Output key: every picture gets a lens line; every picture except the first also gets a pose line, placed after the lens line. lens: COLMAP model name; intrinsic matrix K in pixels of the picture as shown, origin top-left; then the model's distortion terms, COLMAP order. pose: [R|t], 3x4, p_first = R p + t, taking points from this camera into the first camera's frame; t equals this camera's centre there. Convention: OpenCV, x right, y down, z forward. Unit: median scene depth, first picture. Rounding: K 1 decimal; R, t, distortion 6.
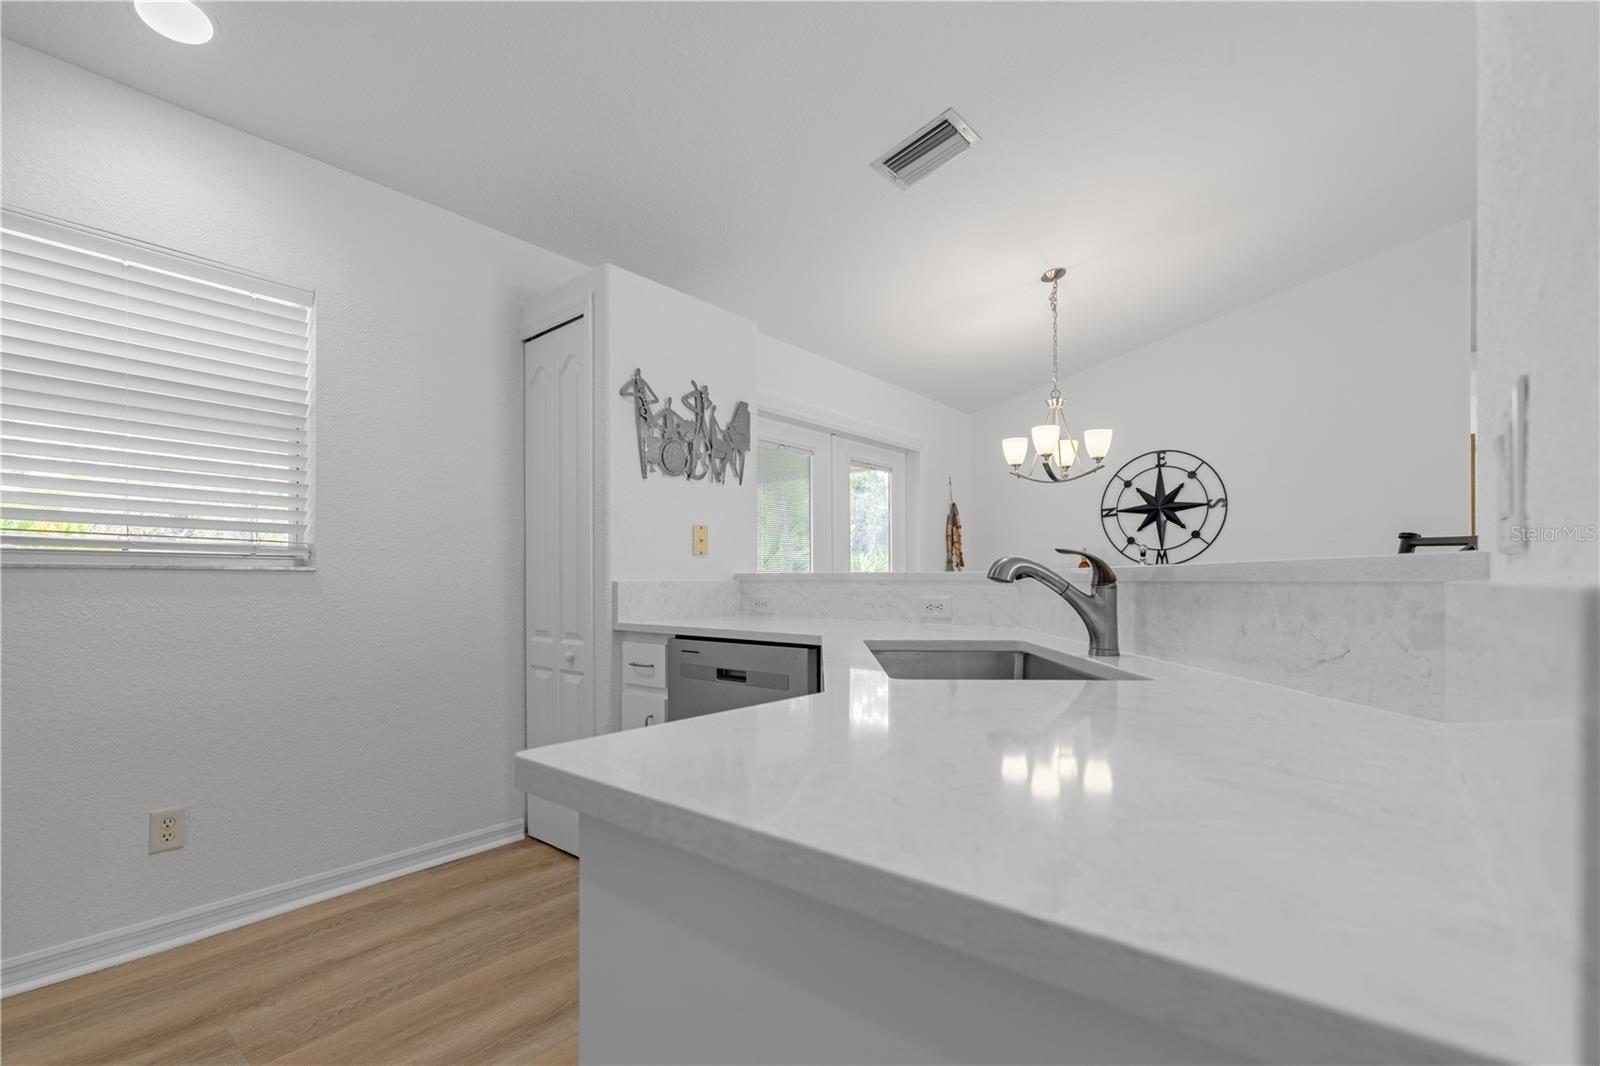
lens RADIAL K [[710.7, 0, 788.1], [0, 710.7, 605.5], [0, 0, 1]] dist [-0.002825, 0.002503]
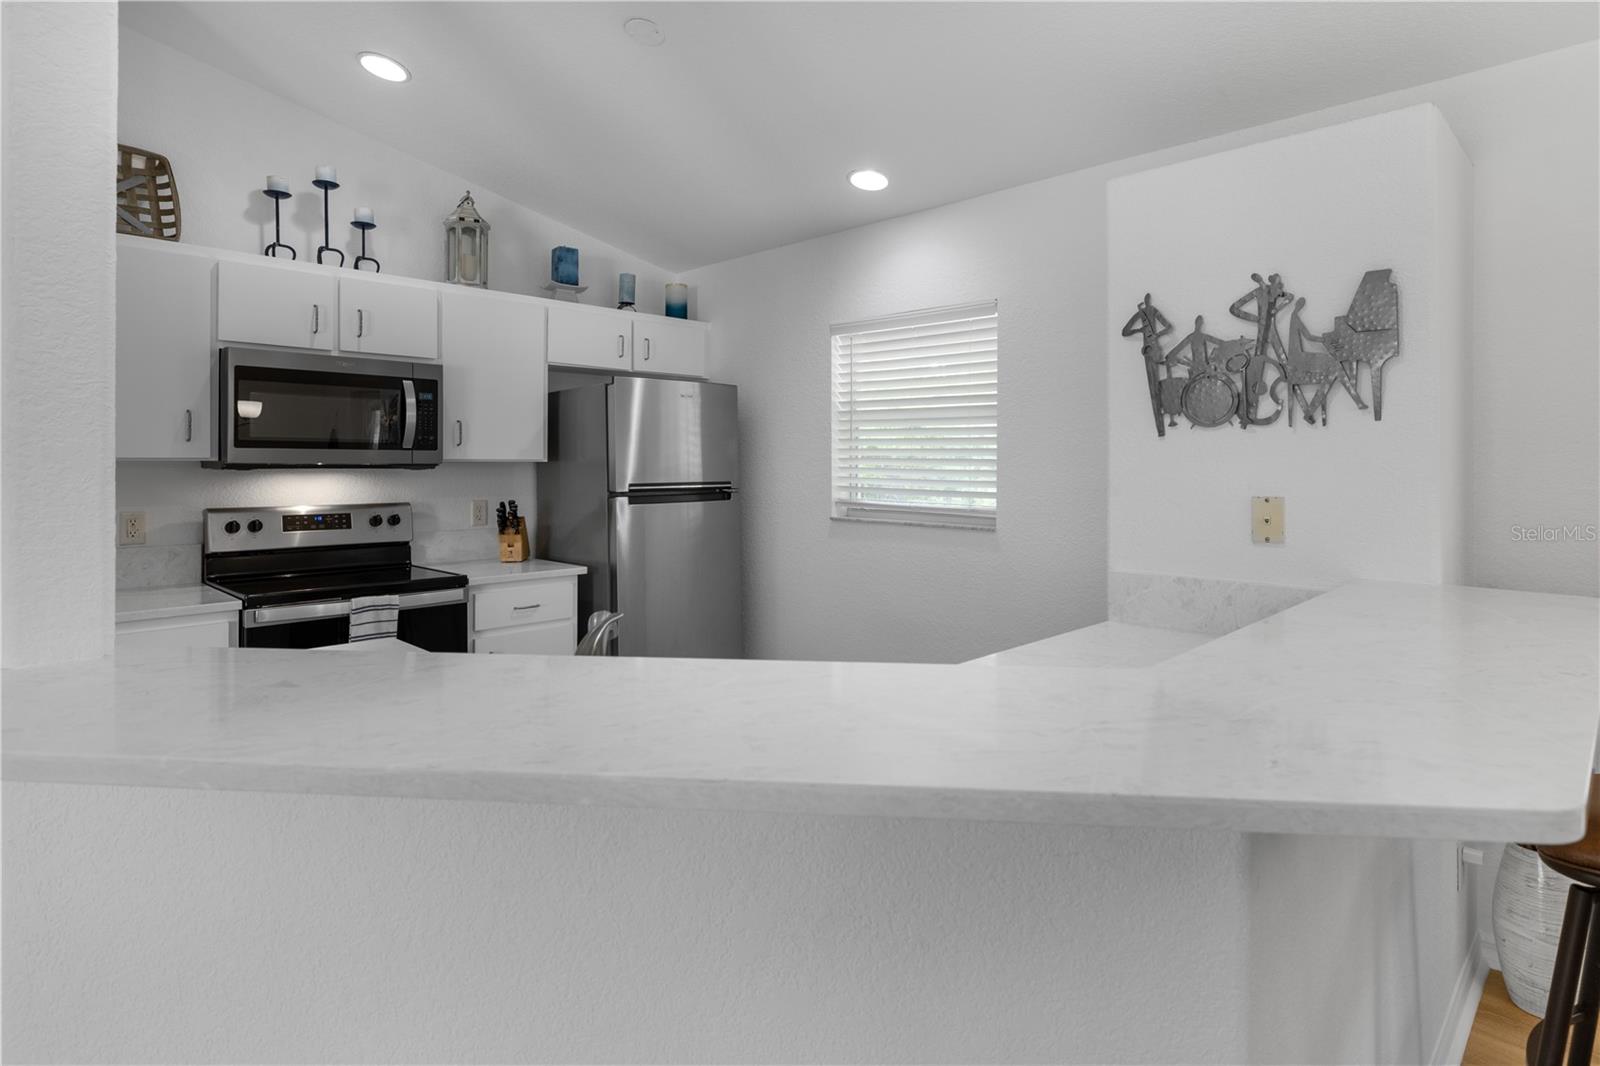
lens RADIAL K [[853.0, 0, 805.0], [0, 853.0, 464.1], [0, 0, 1]] dist [-0.004982, 0.001470]
pose [[-0.070227, -0.004884, -0.997519, 0.639166], [-0.044992, 0.998986, -0.001724, -0.117513], [0.996516, 0.044759, -0.070376, 0.621759]]
